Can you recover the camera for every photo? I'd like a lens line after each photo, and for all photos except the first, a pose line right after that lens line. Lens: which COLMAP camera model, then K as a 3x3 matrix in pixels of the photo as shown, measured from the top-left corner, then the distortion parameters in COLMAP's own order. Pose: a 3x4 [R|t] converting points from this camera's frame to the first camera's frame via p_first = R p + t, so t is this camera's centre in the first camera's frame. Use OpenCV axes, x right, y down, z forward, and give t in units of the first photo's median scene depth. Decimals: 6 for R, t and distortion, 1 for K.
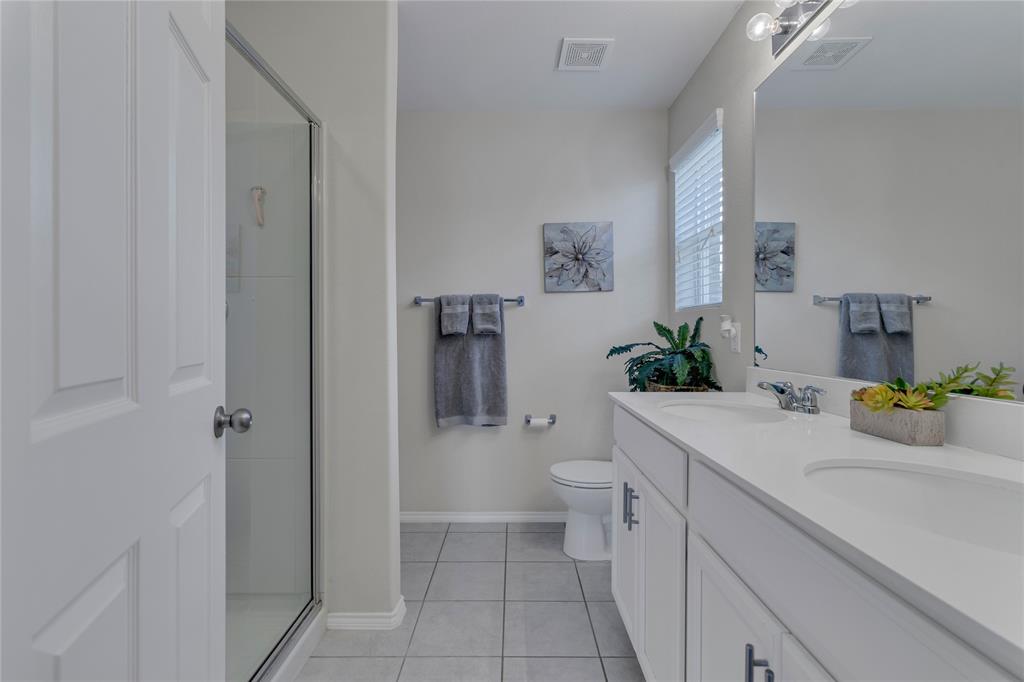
lens RADIAL K [[468.4, 0, 511.7], [0, 468.4, 336.9], [0, 0, 1]] dist [-0.000402, 0.000854]
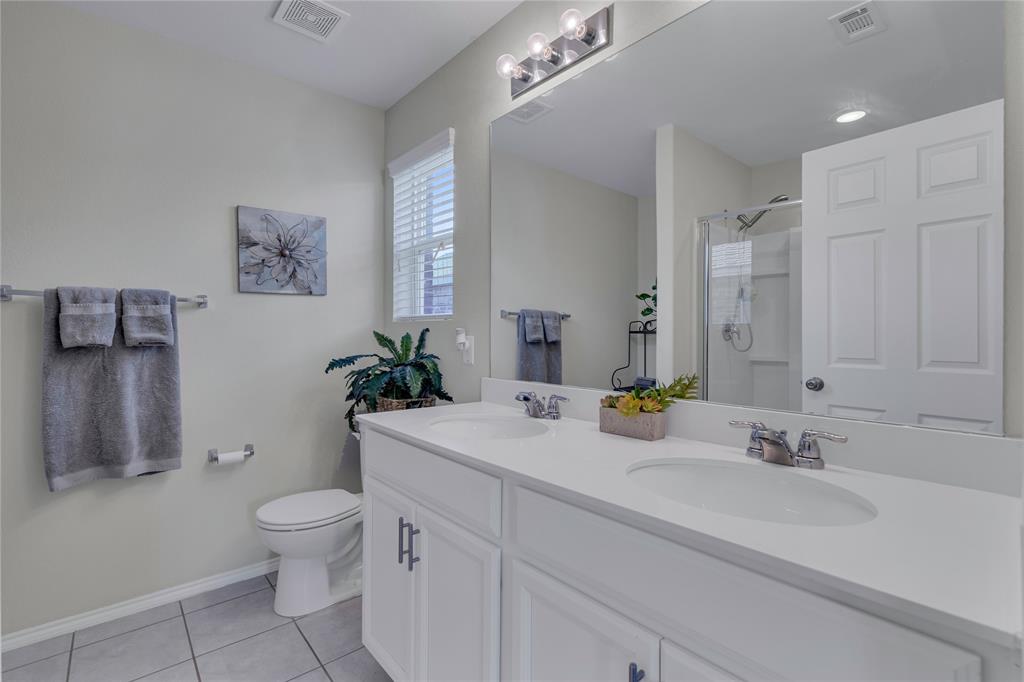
lens RADIAL K [[468.4, 0, 511.7], [0, 468.4, 336.9], [0, 0, 1]] dist [-0.000402, 0.000854]
pose [[0.757429, 0.003023, 0.652911, -0.101392], [-0.001024, 0.999994, -0.003443, -0.017894], [-0.652917, 0.001939, 0.757427, 0.101608]]
